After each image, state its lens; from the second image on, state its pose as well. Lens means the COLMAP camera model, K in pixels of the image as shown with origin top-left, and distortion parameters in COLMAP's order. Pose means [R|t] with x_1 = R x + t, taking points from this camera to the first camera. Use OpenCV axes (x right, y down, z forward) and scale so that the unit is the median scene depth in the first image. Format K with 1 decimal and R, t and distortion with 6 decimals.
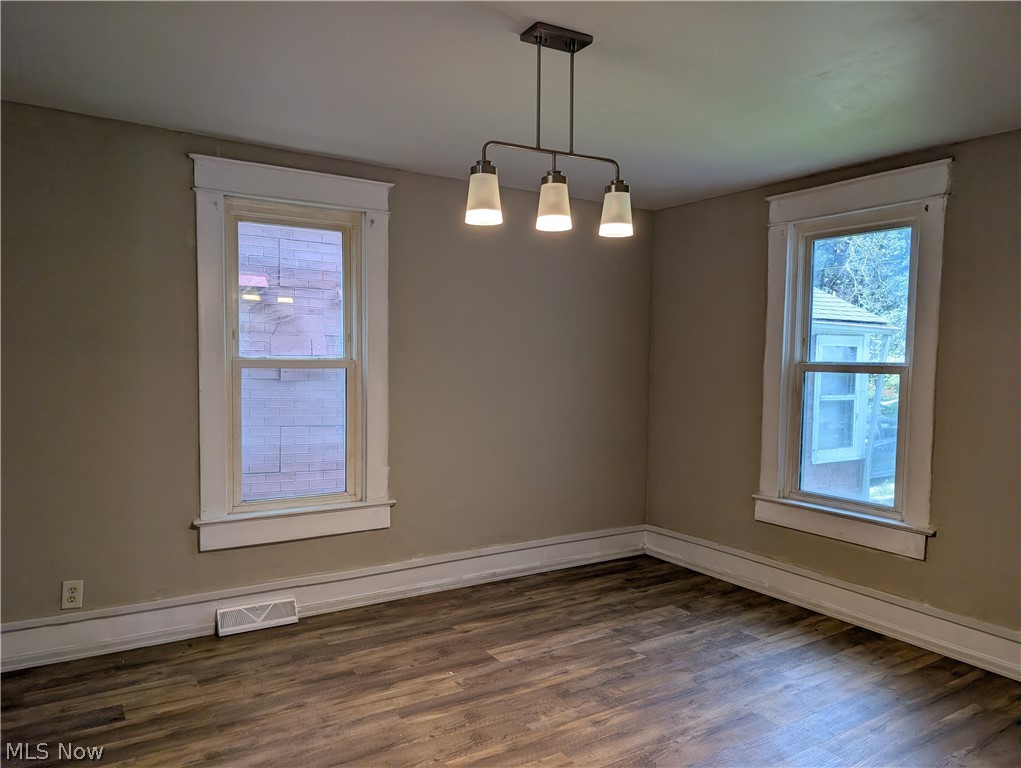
lens RADIAL K [[727.3, 0, 506.8], [0, 727.3, 401.0], [0, 0, 1]] dist [0.023027, -0.001048]
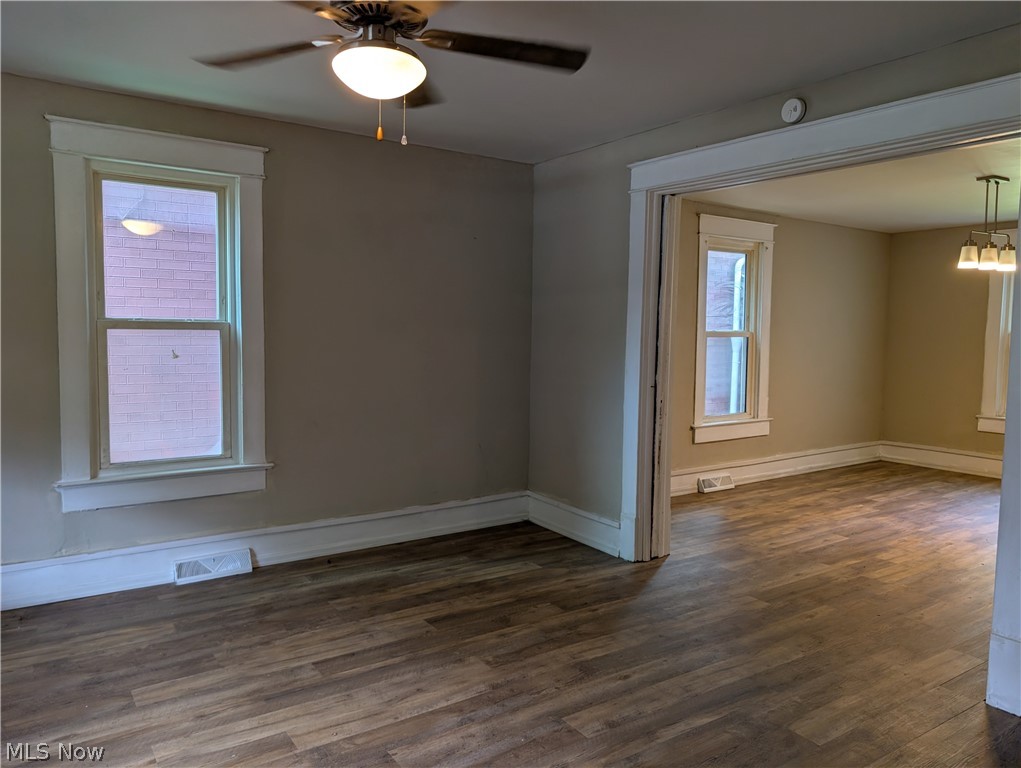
lens RADIAL K [[753.5, 0, 493.8], [0, 753.5, 384.8], [0, 0, 1]] dist [0.025513, -0.001865]
pose [[0.998512, -0.004745, 0.054334, -0.876960], [0.004230, 0.999945, 0.009592, 0.043749], [-0.054376, -0.009348, 0.998477, -0.664018]]
